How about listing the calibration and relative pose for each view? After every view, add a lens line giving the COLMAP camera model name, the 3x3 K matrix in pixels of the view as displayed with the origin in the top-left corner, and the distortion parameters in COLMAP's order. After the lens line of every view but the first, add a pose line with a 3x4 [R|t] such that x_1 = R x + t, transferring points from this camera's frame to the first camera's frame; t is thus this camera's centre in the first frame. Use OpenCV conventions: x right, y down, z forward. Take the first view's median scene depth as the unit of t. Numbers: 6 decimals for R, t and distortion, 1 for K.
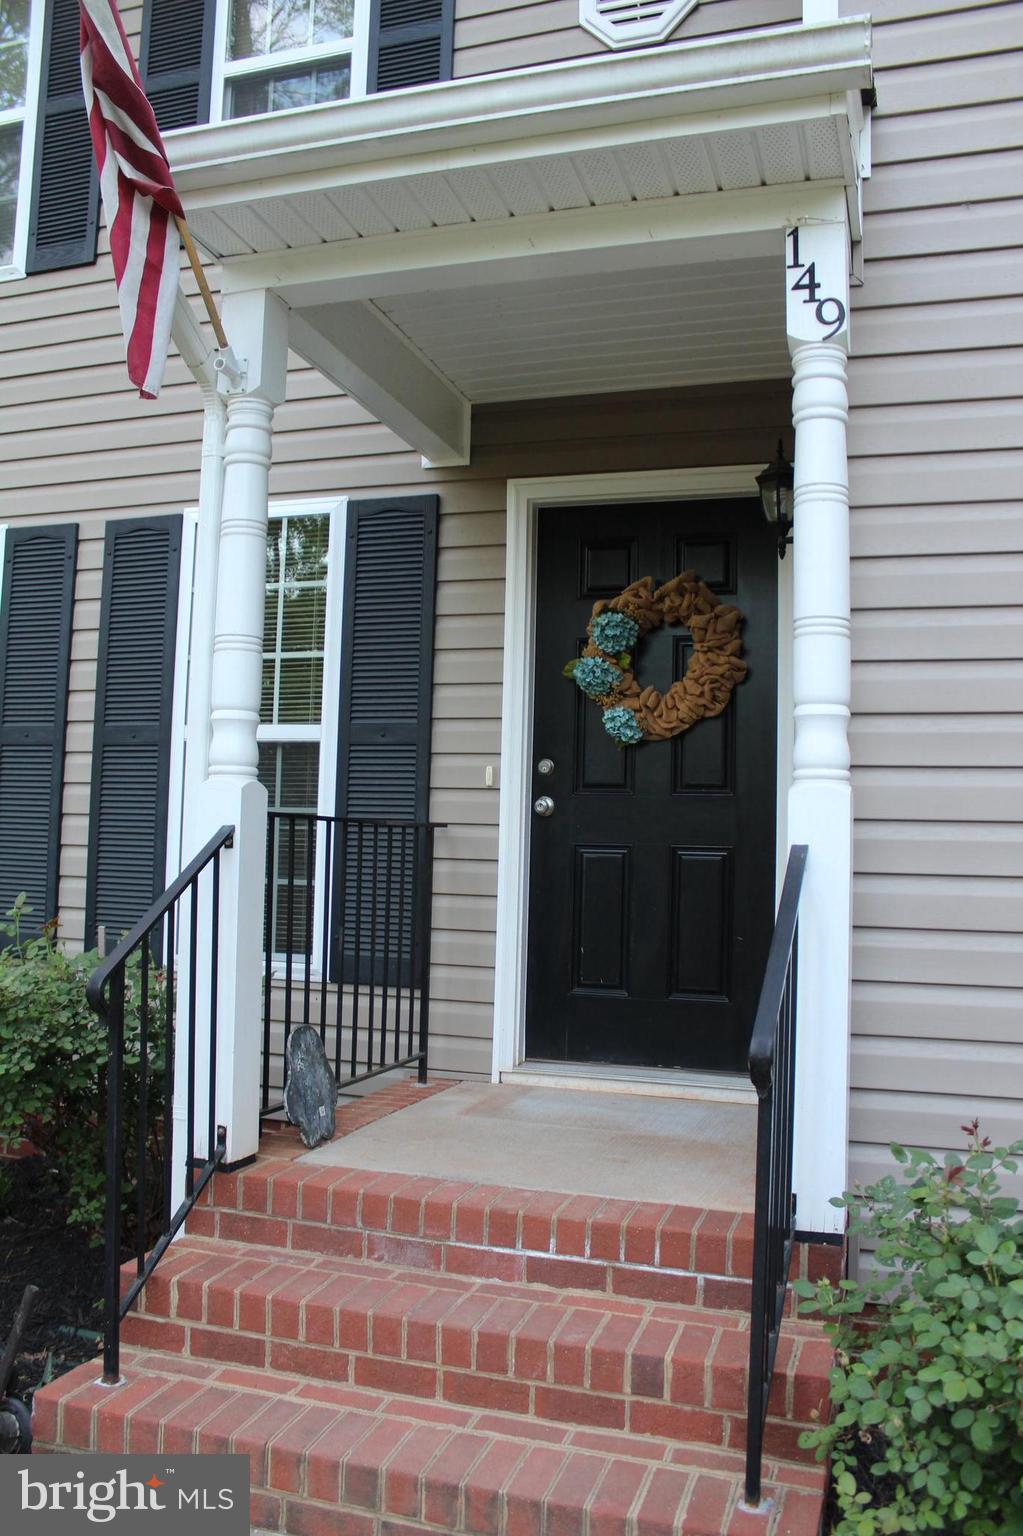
lens RADIAL K [[1267.2, 0, 505.2], [0, 1267.2, 769.3], [0, 0, 1]] dist [-0.107172, -0.004099]
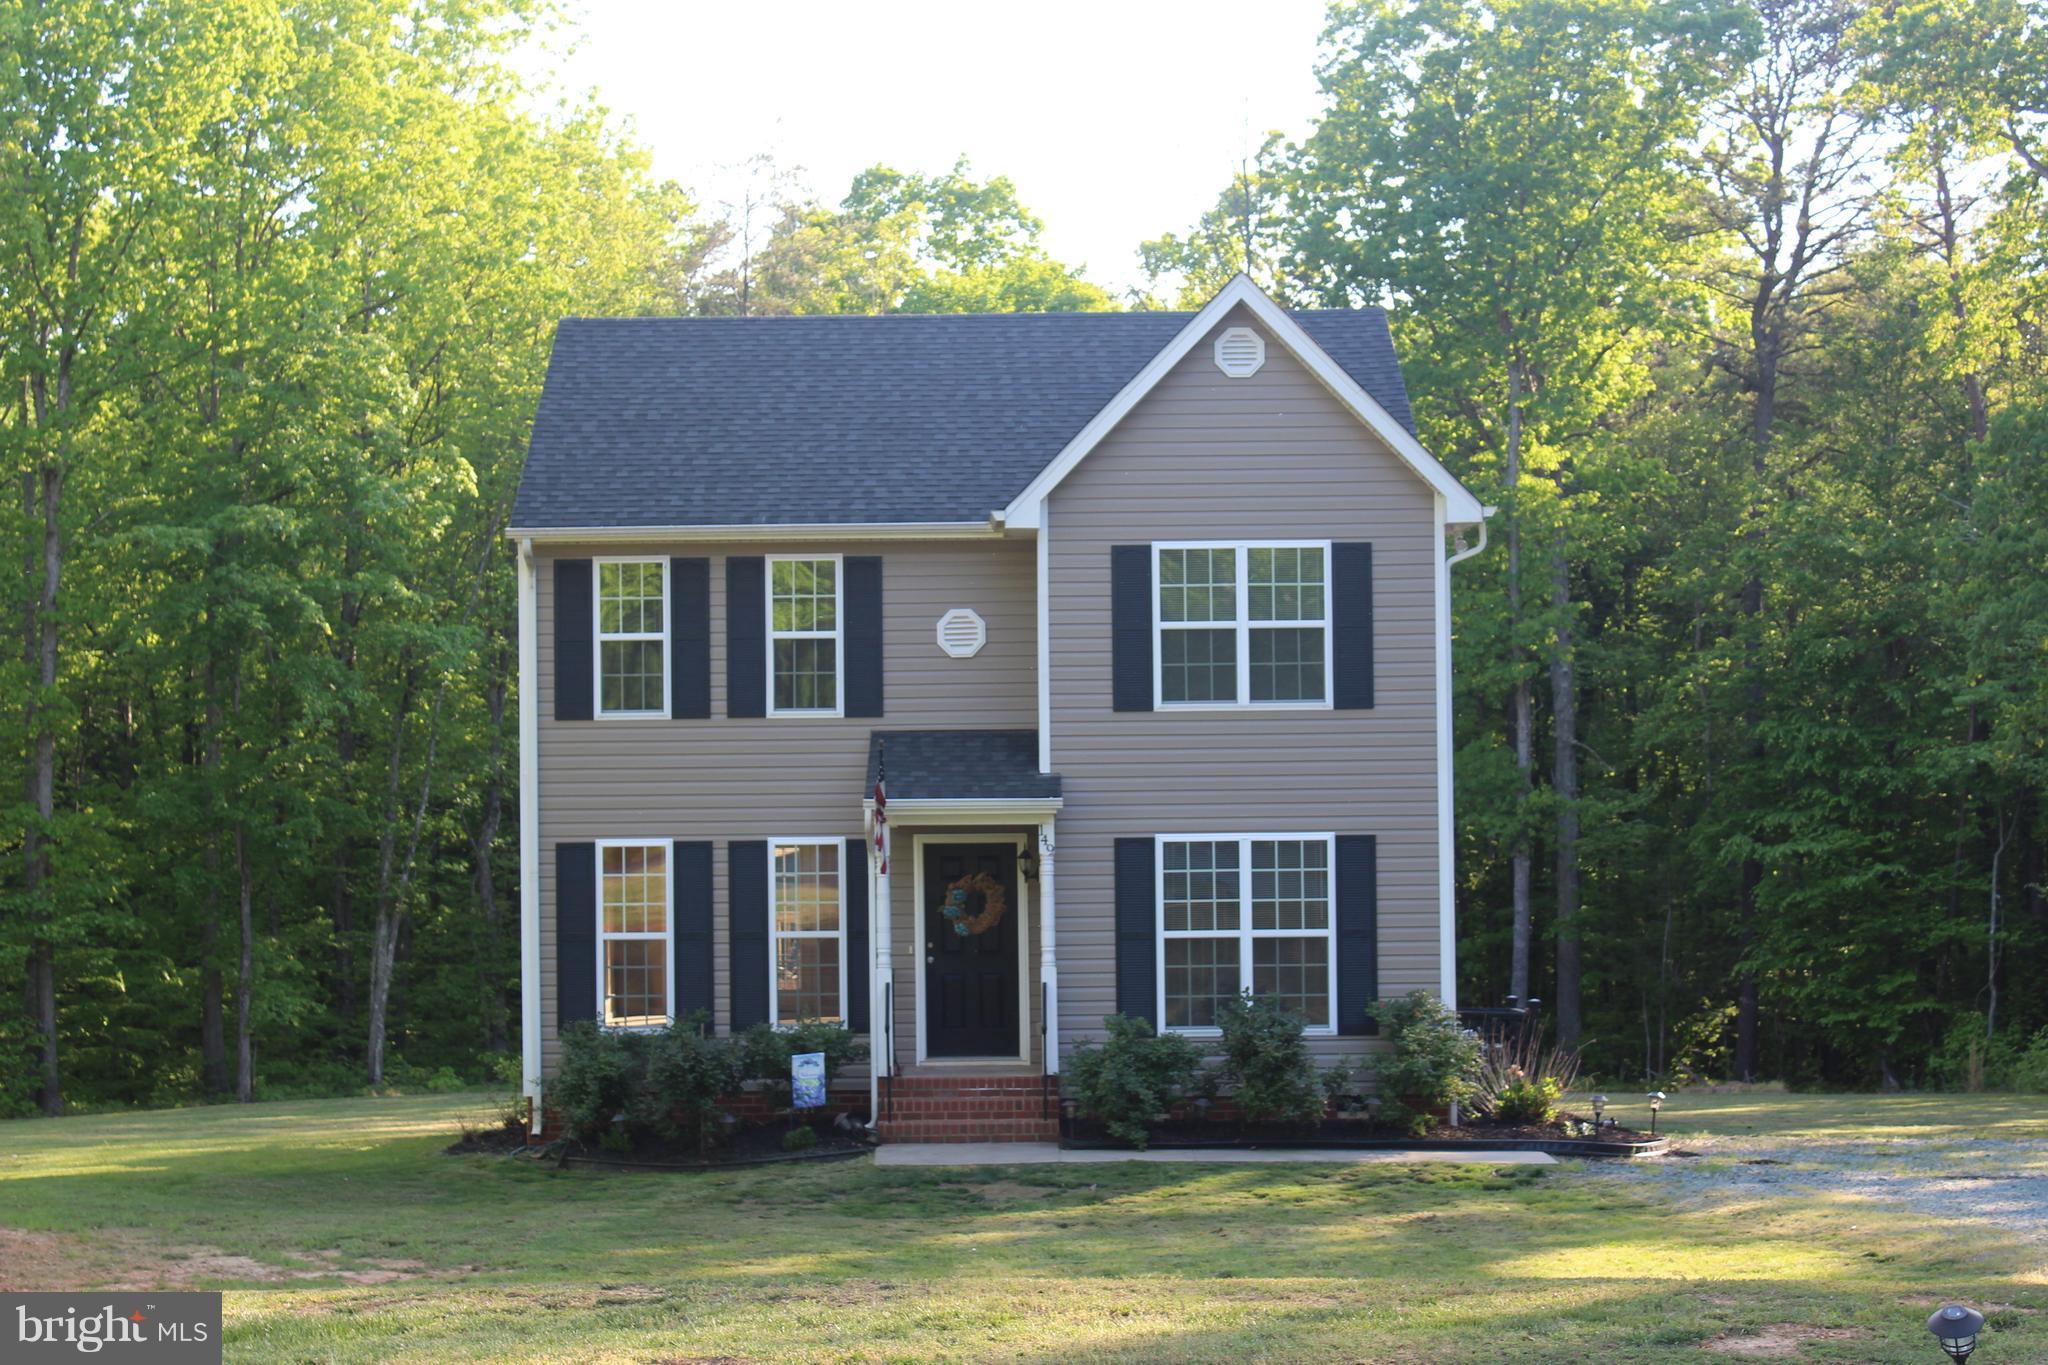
lens RADIAL K [[4094.8, 0, 951.8], [0, 4094.8, 746.7], [0, 0, 1]] dist [0.037292, 0.000000]
pose [[0.950498, -0.035054, 0.308748, -2.589484], [0.015400, 0.997709, 0.065869, -0.993175], [-0.310349, -0.057854, 0.948860, -7.197283]]
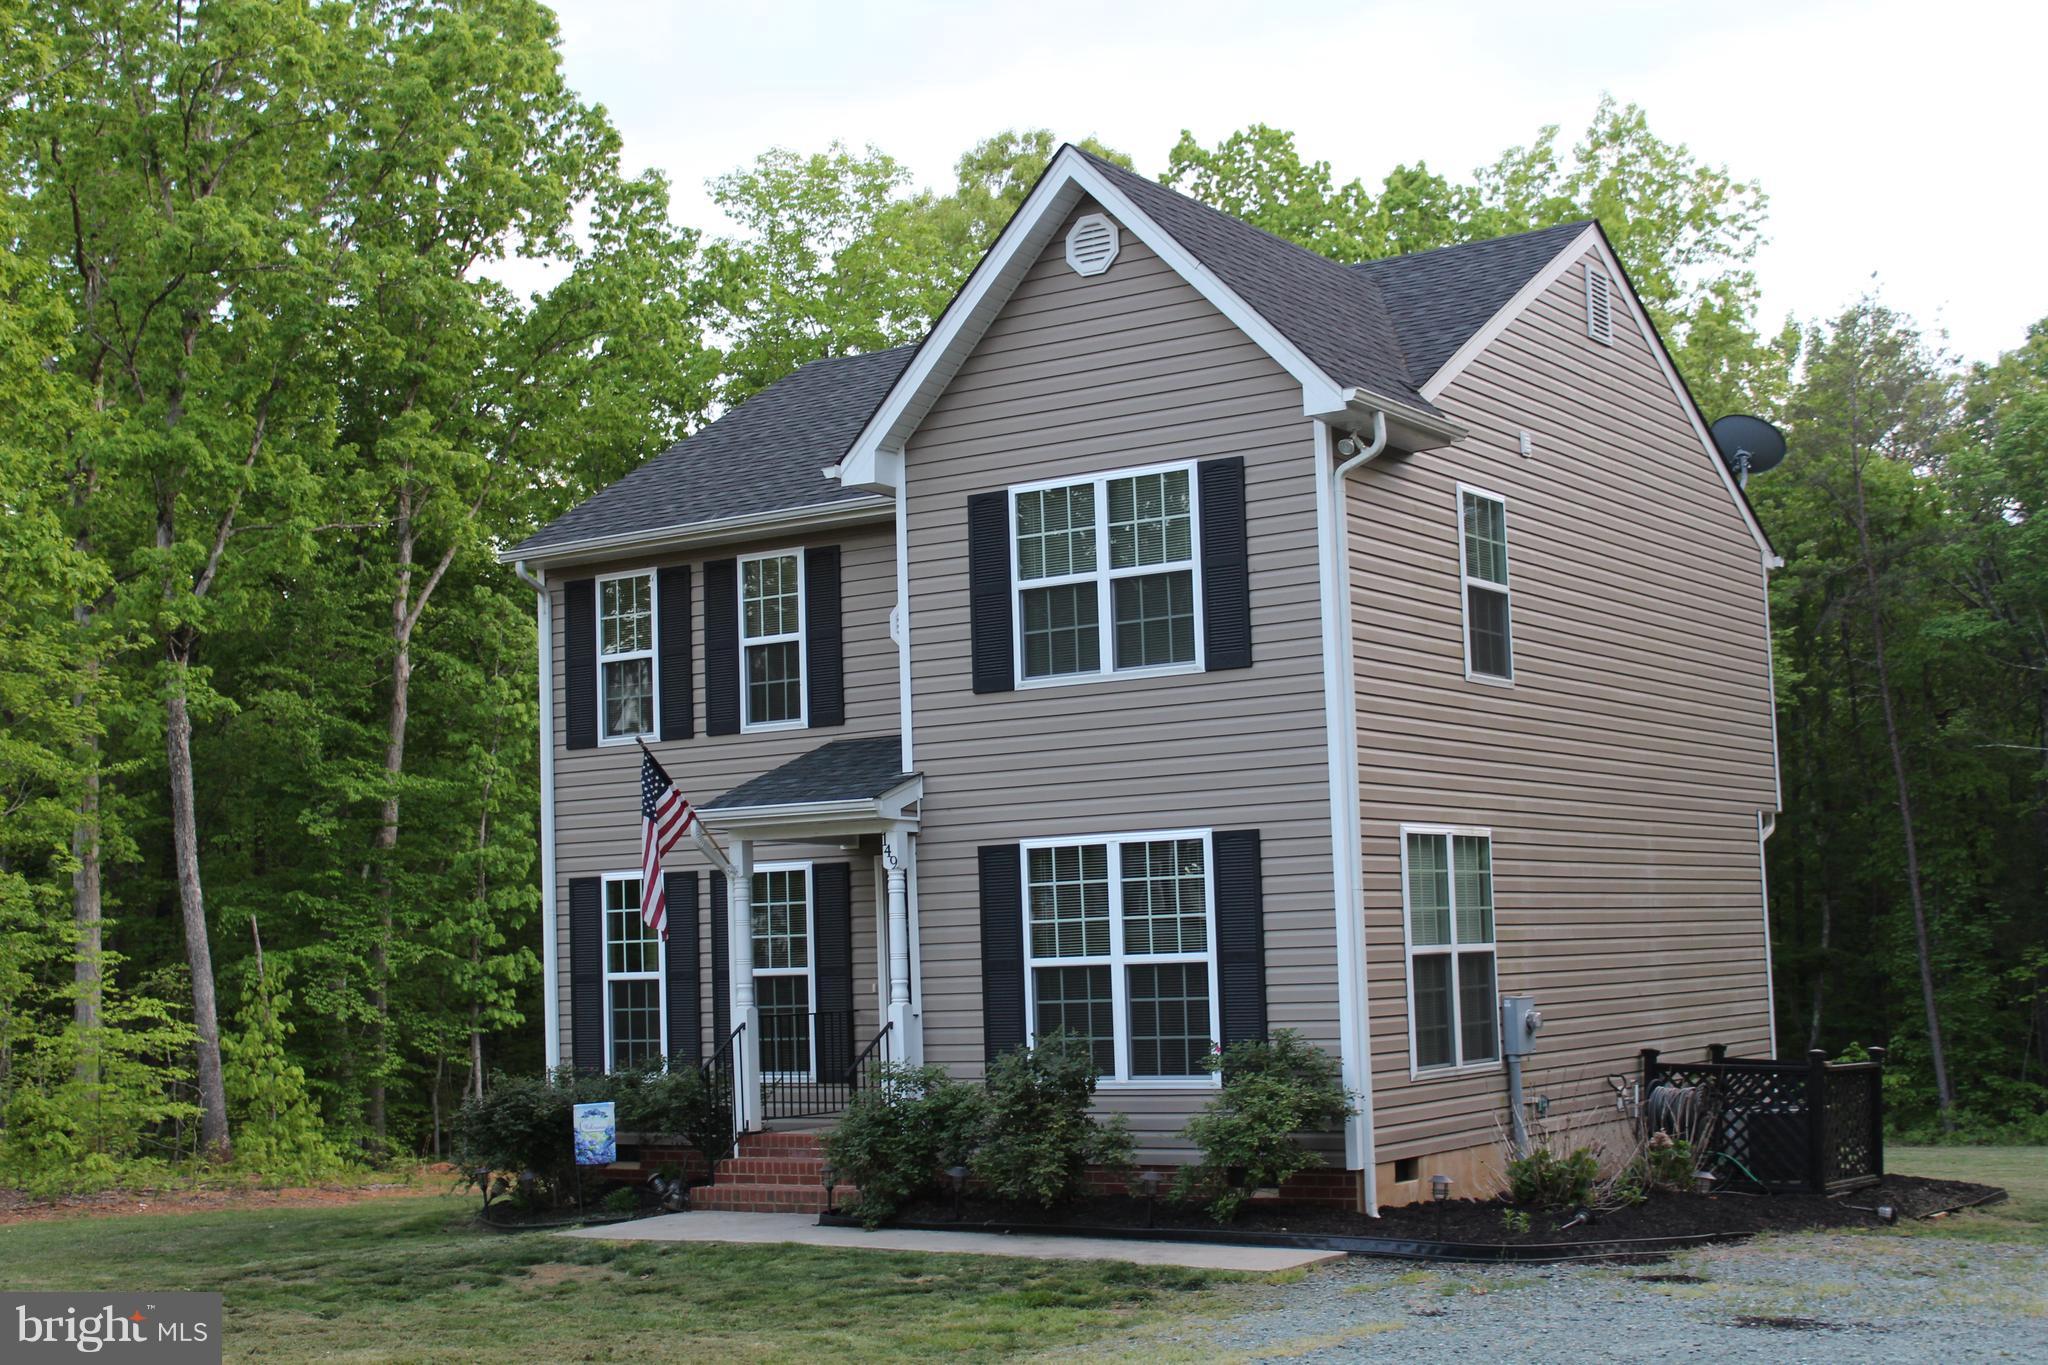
lens RADIAL K [[2776.2, 0, 983.4], [0, 2776.2, 706.7], [0, 0, 1]] dist [-0.066940, 0.000000]
pose [[0.960837, -0.082932, -0.264413, 1.582252], [0.076788, 0.996484, -0.033504, -0.325863], [0.266262, 0.011888, 0.963827, -3.872869]]
